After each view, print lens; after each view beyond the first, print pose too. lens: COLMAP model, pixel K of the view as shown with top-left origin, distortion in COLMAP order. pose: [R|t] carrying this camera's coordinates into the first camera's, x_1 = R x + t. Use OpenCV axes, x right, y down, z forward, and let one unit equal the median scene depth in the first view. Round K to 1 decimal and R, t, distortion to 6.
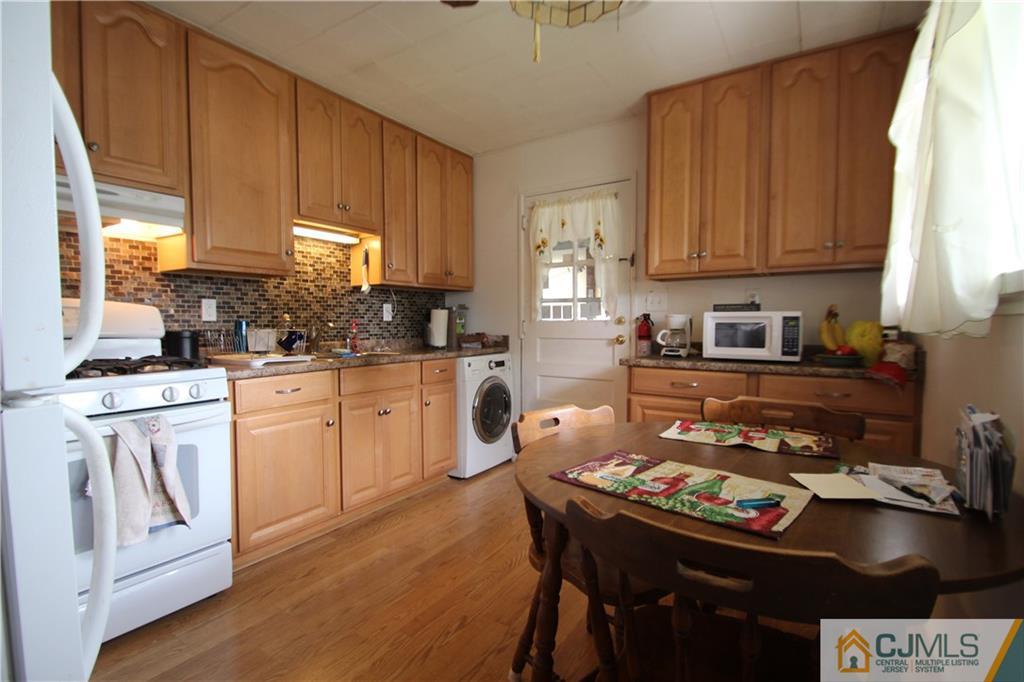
lens RADIAL K [[479.2, 0, 481.8], [0, 479.2, 342.2], [0, 0, 1]] dist [0.036856, -0.000110]
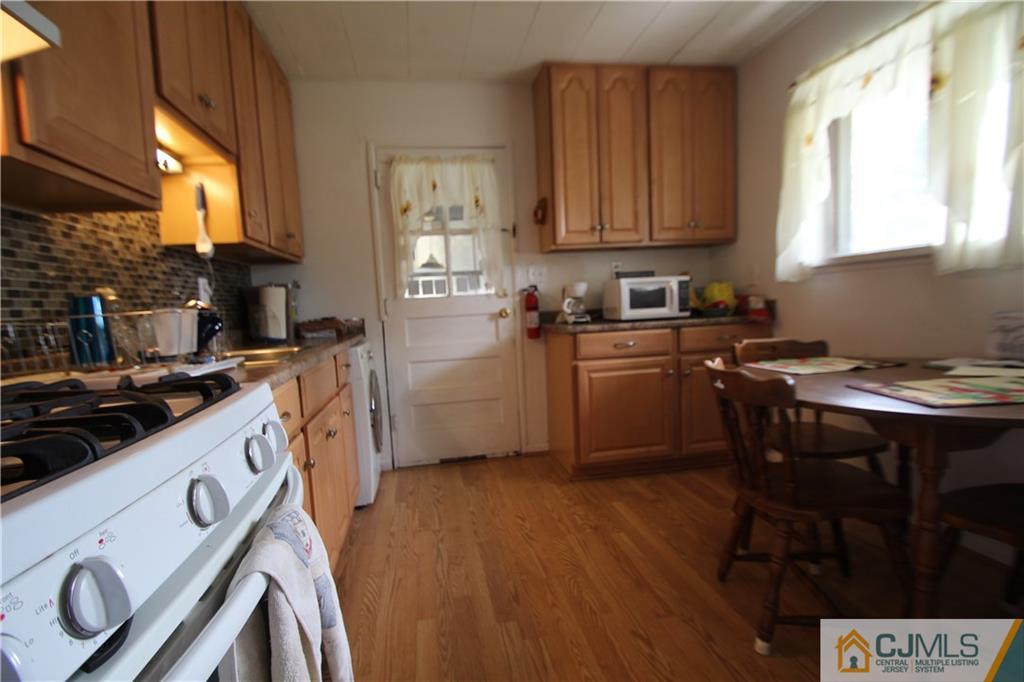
lens RADIAL K [[484.8, 0, 493.1], [0, 484.8, 344.6], [0, 0, 1]] dist [-0.002953, -0.001082]
pose [[0.723883, -0.092331, 0.683717, -0.409348], [0.080171, 0.995548, 0.049560, 0.007465], [-0.685249, 0.018939, 0.728063, 0.307369]]
